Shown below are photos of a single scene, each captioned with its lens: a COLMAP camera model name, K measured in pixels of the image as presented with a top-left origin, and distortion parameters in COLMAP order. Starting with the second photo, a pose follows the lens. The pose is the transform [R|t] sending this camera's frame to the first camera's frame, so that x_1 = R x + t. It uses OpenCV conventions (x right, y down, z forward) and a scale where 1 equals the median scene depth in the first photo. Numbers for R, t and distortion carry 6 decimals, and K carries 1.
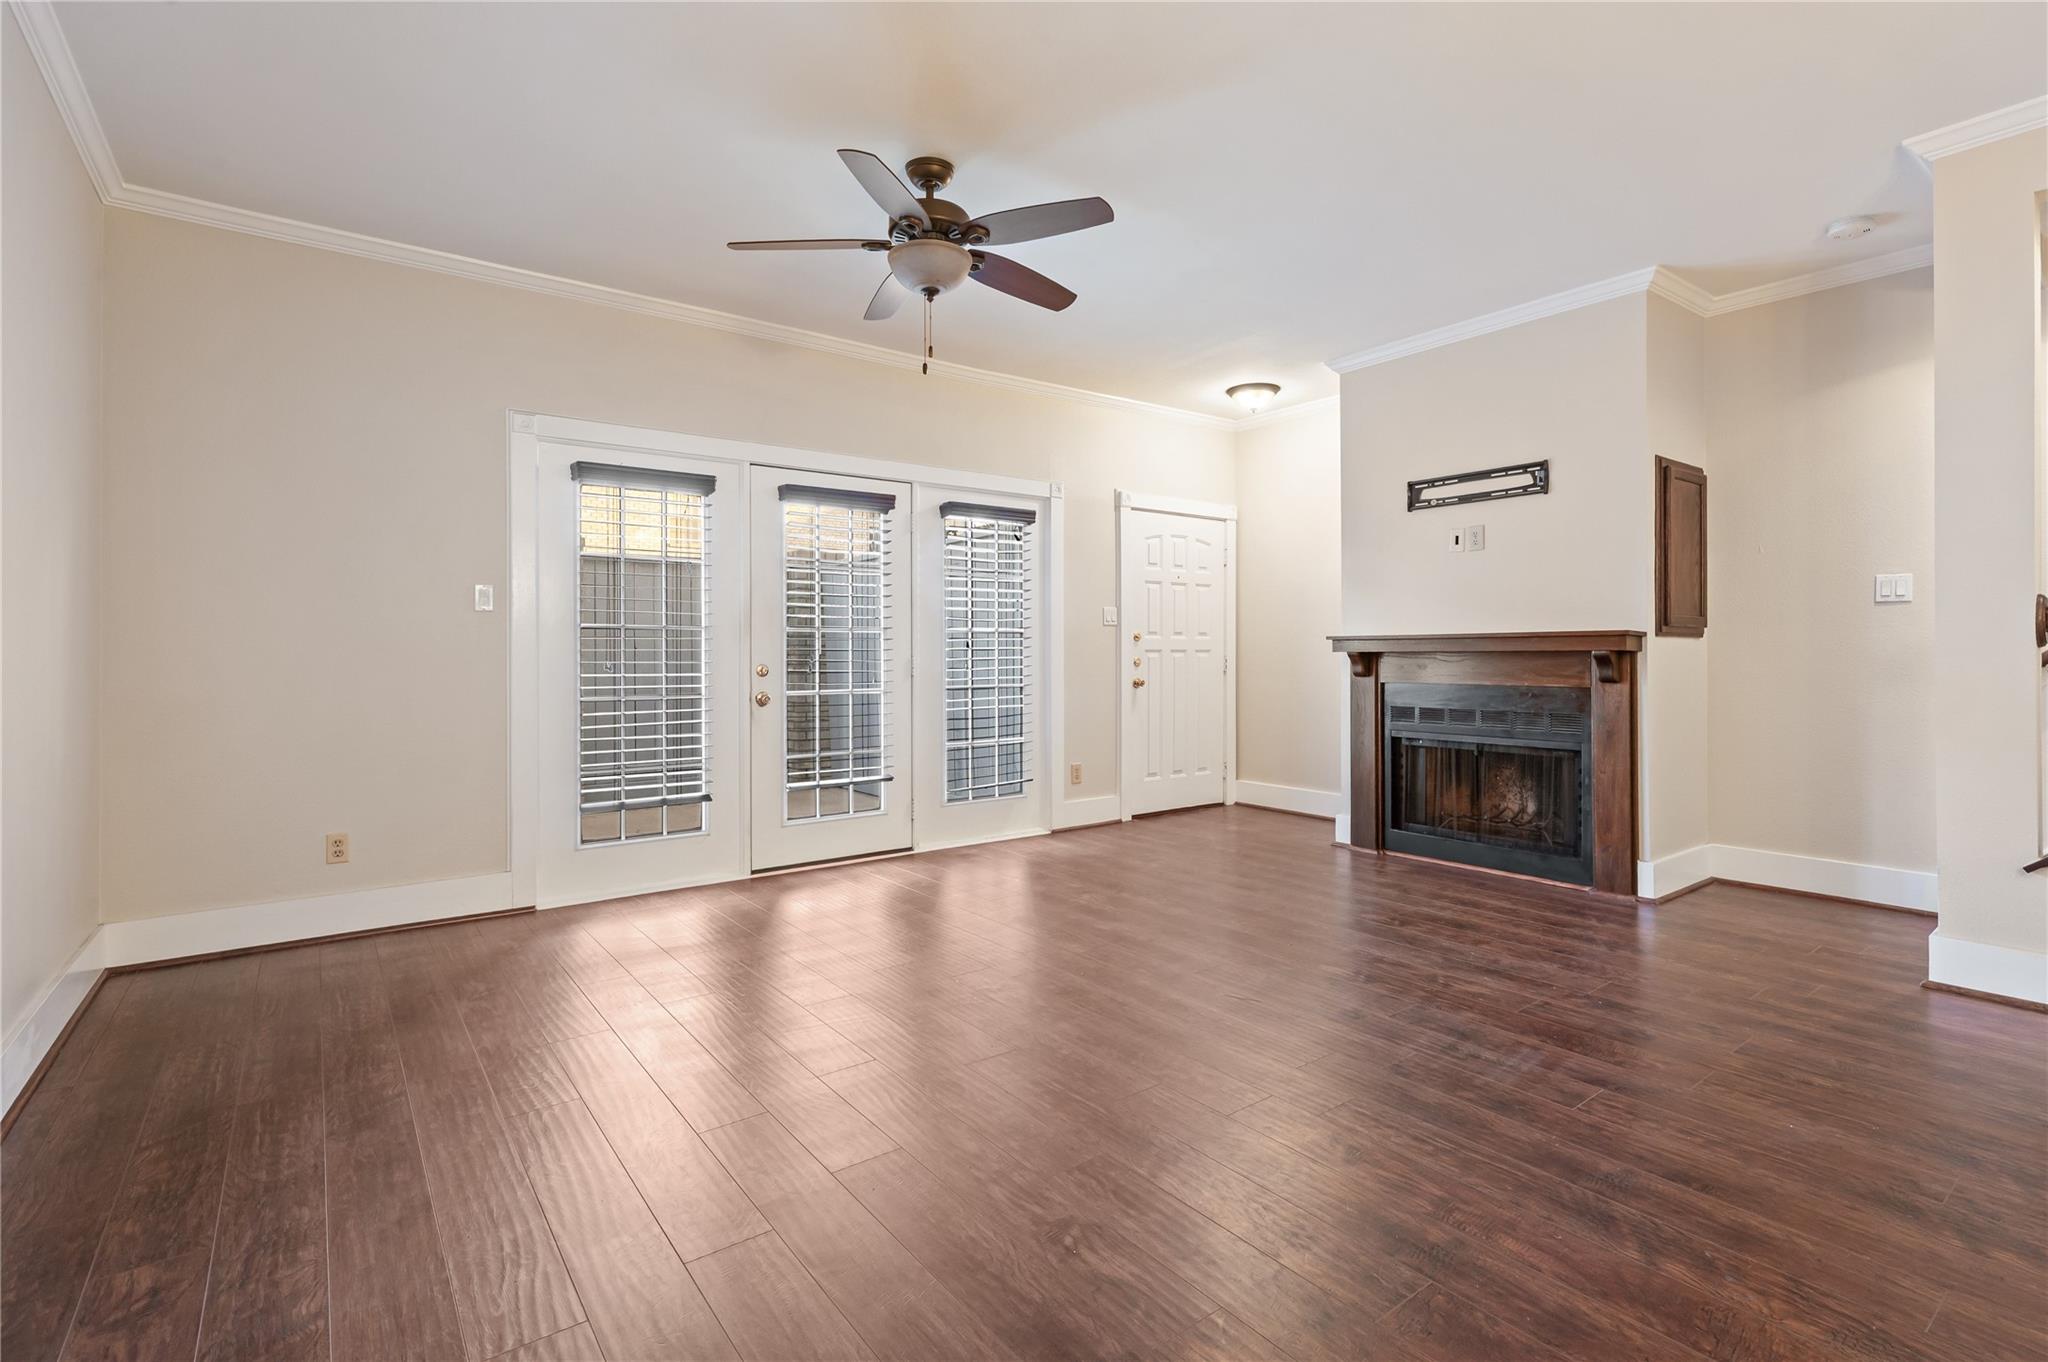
lens RADIAL K [[946.4, 0, 1014.6], [0, 946.4, 645.8], [0, 0, 1]] dist [0.000425, -0.000359]
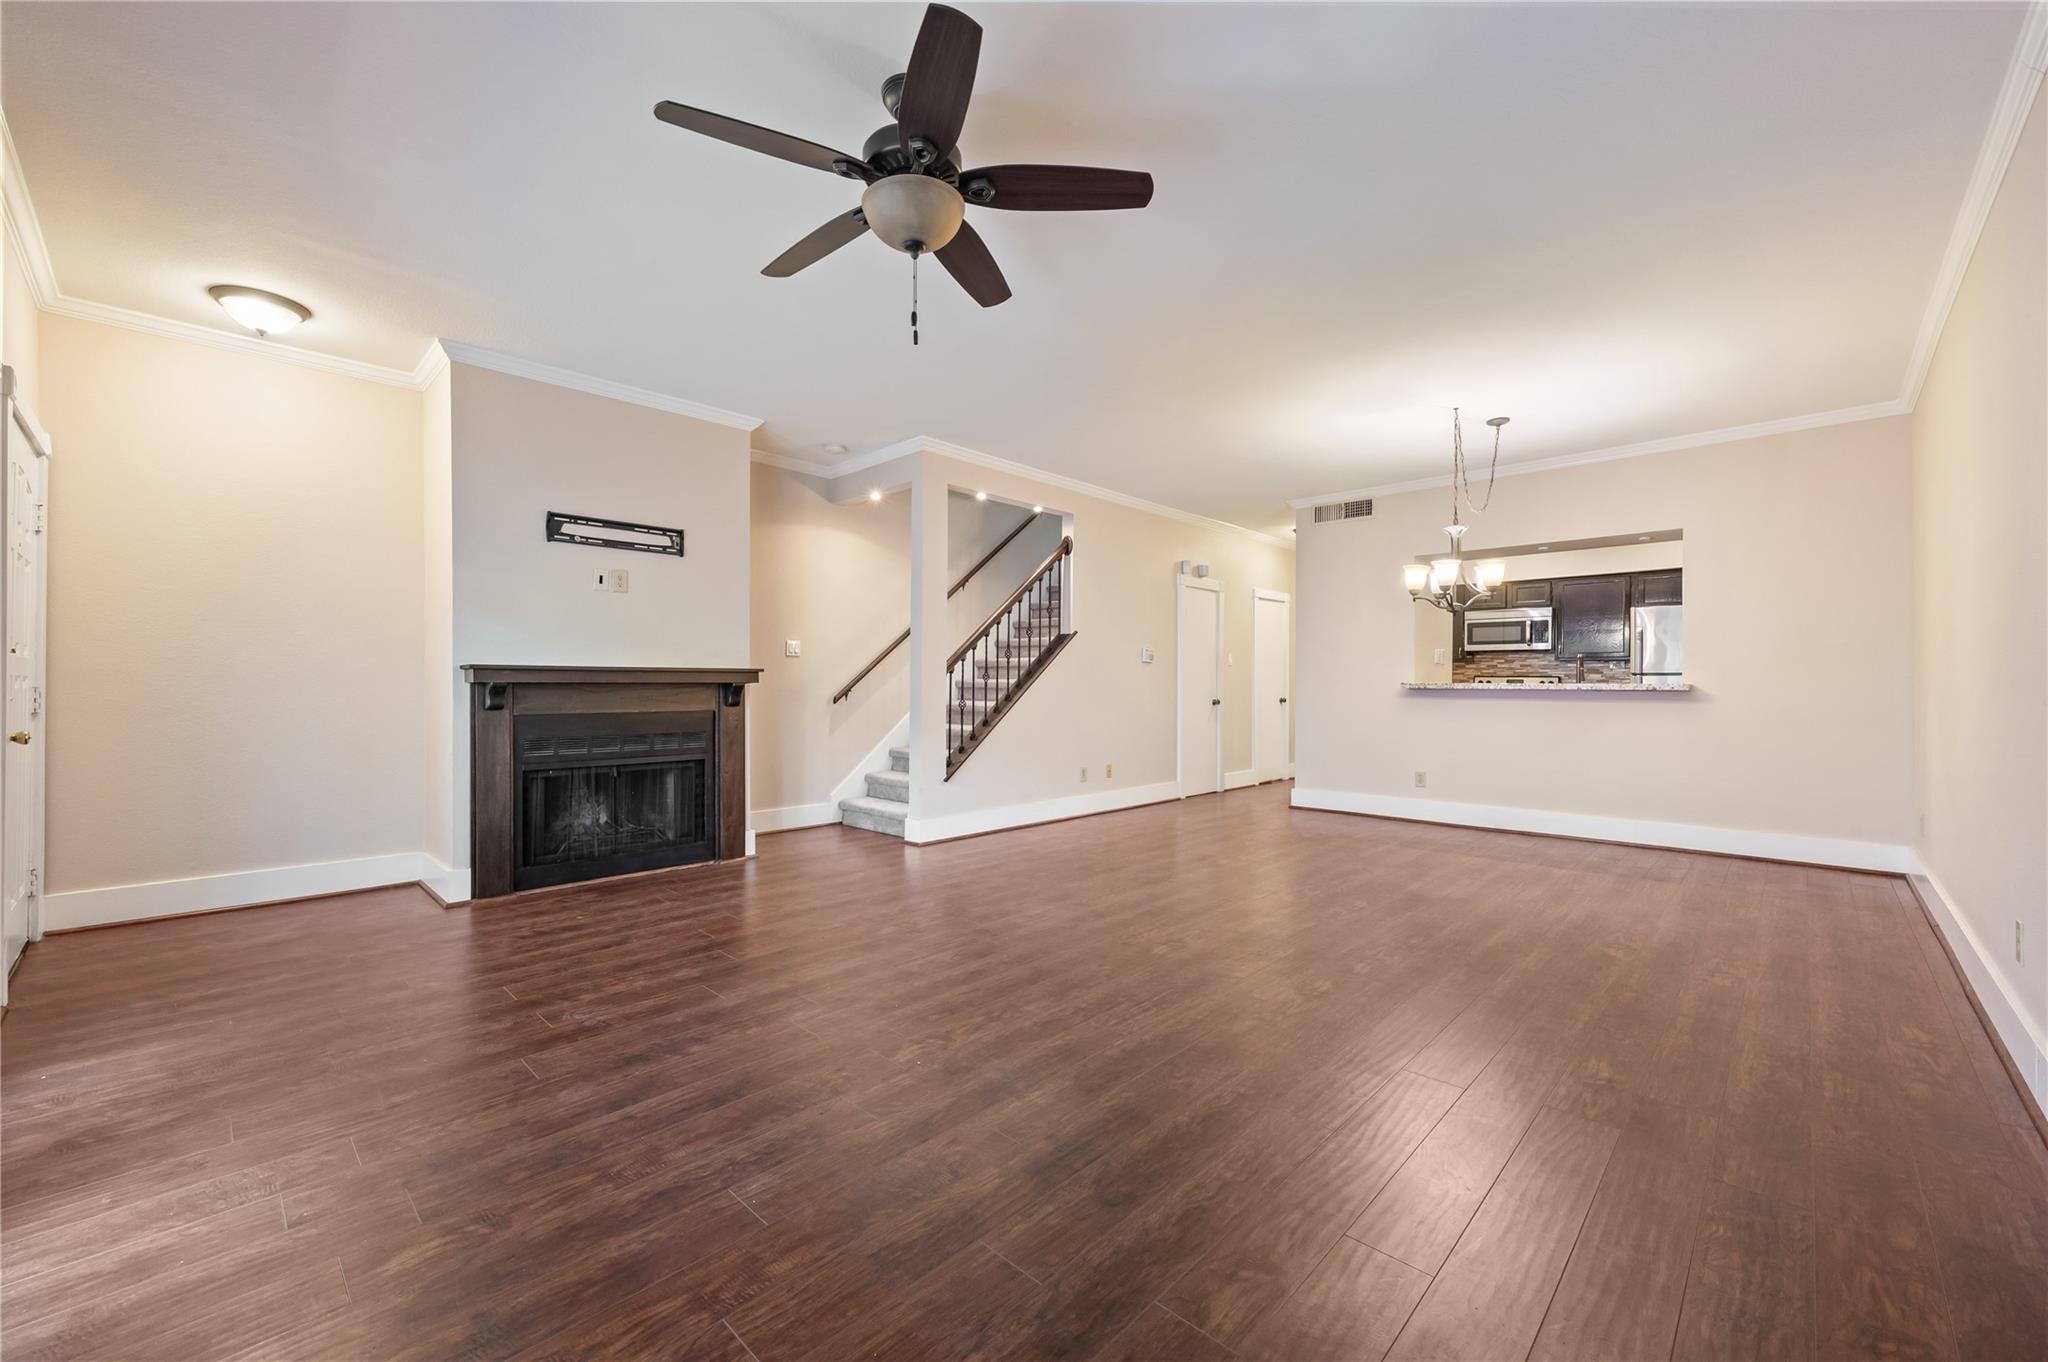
lens RADIAL K [[818.2, 0, 1049.6], [0, 818.2, 677.9], [0, 0, 1]] dist [-0.000698, 0.000815]
pose [[-0.186745, 0.005918, 0.982391, -0.585046], [-0.013359, 0.999874, -0.008562, 0.001606], [-0.982318, -0.014722, -0.186642, 0.722306]]
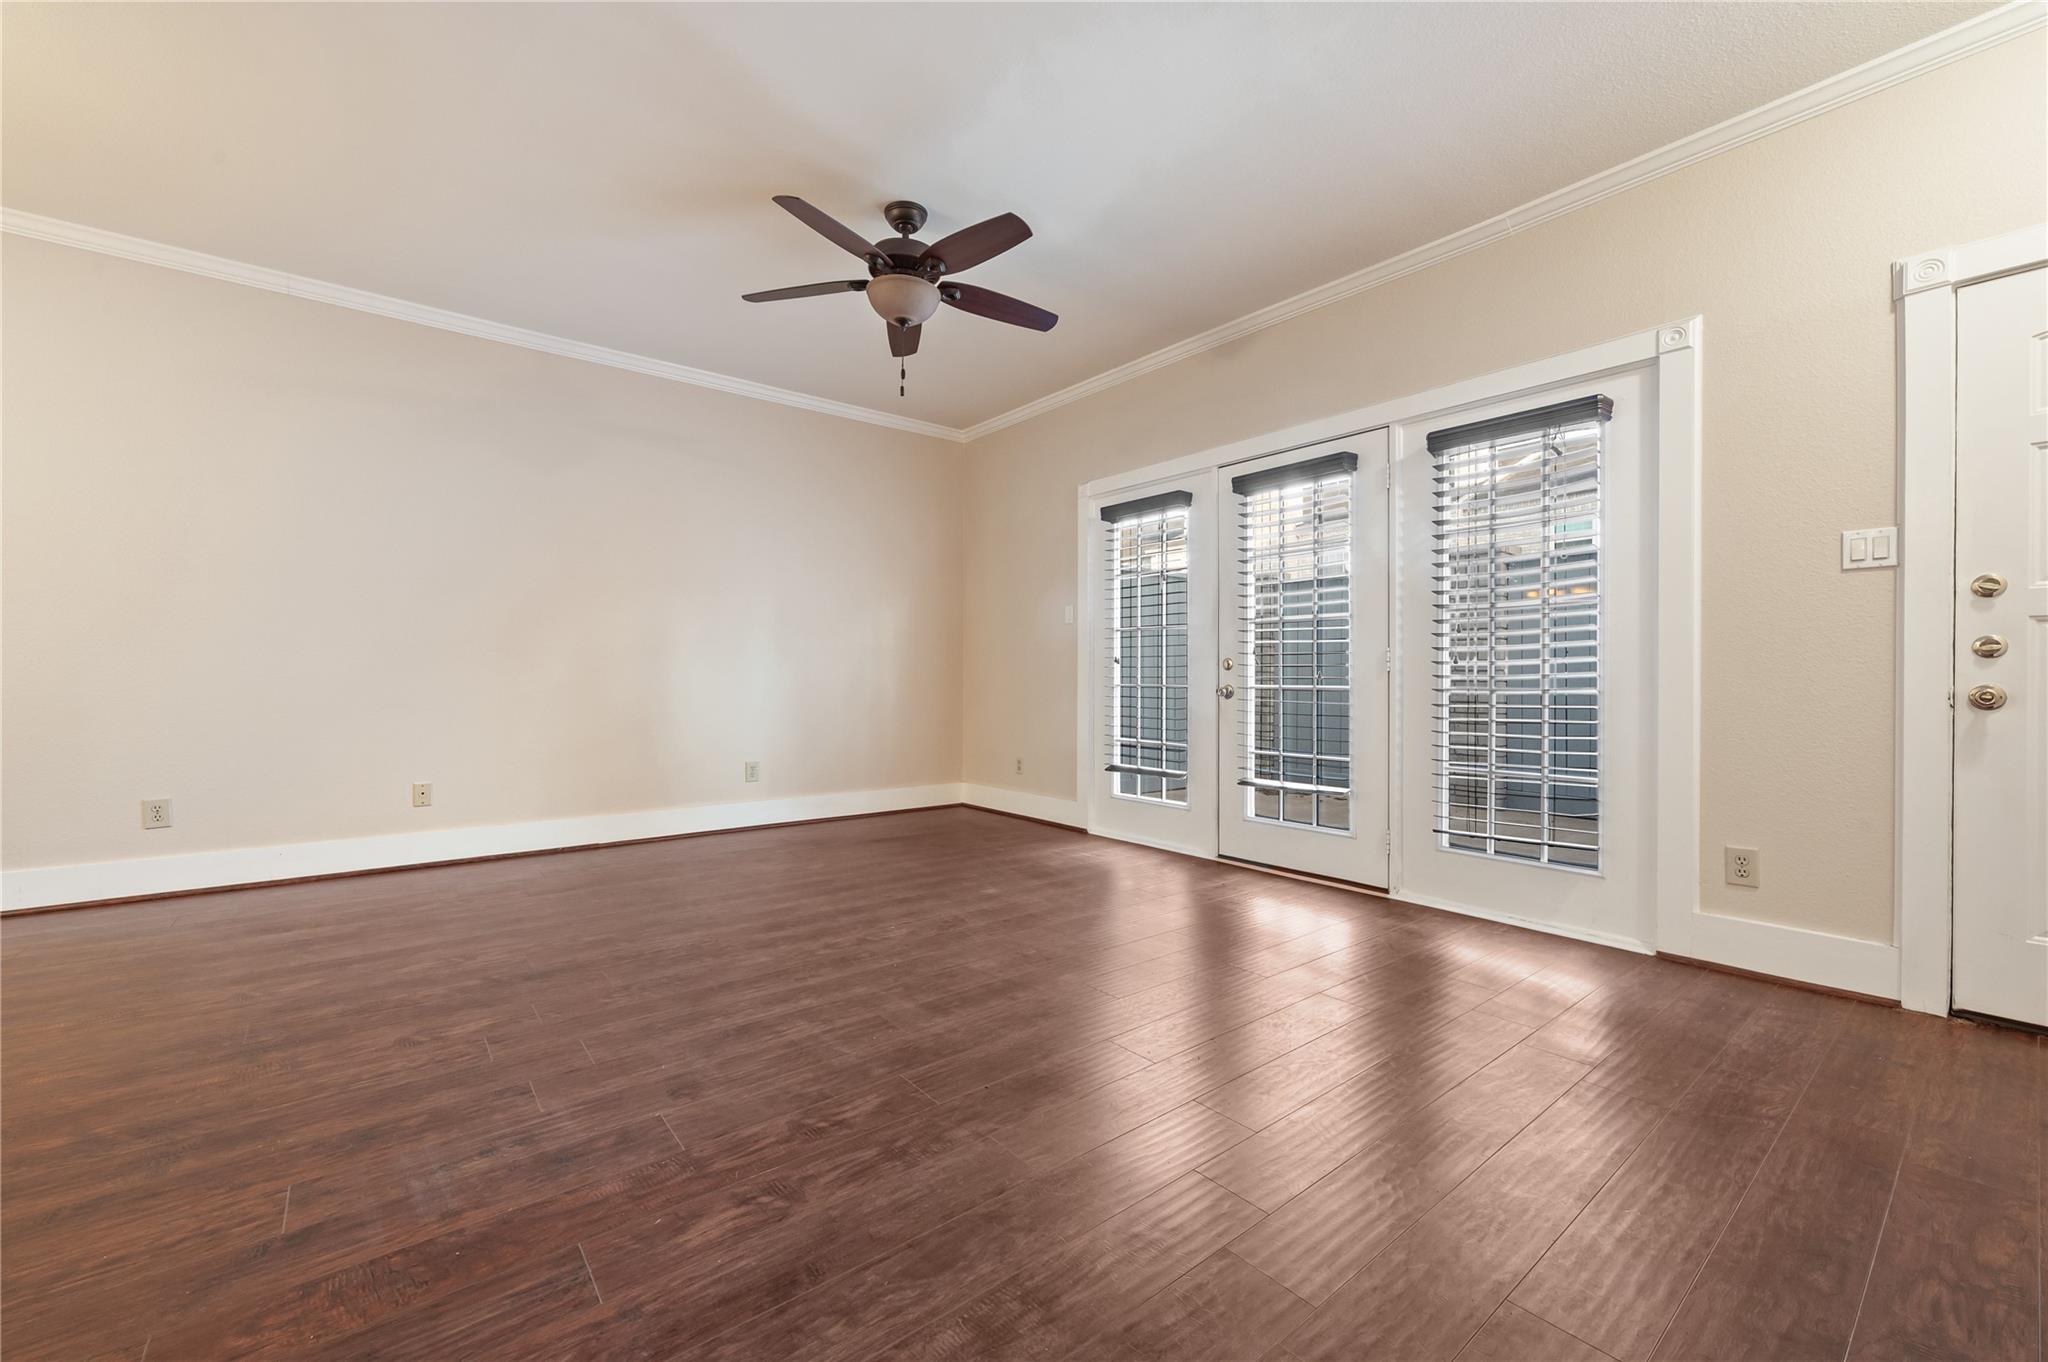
lens RADIAL K [[818.2, 0, 1049.6], [0, 818.2, 677.9], [0, 0, 1]] dist [-0.000698, 0.000815]
pose [[0.057981, 0.005959, -0.998300, 0.648324], [0.005442, 0.999965, 0.006285, 0.036410], [0.998303, -0.005797, 0.057947, 0.794781]]
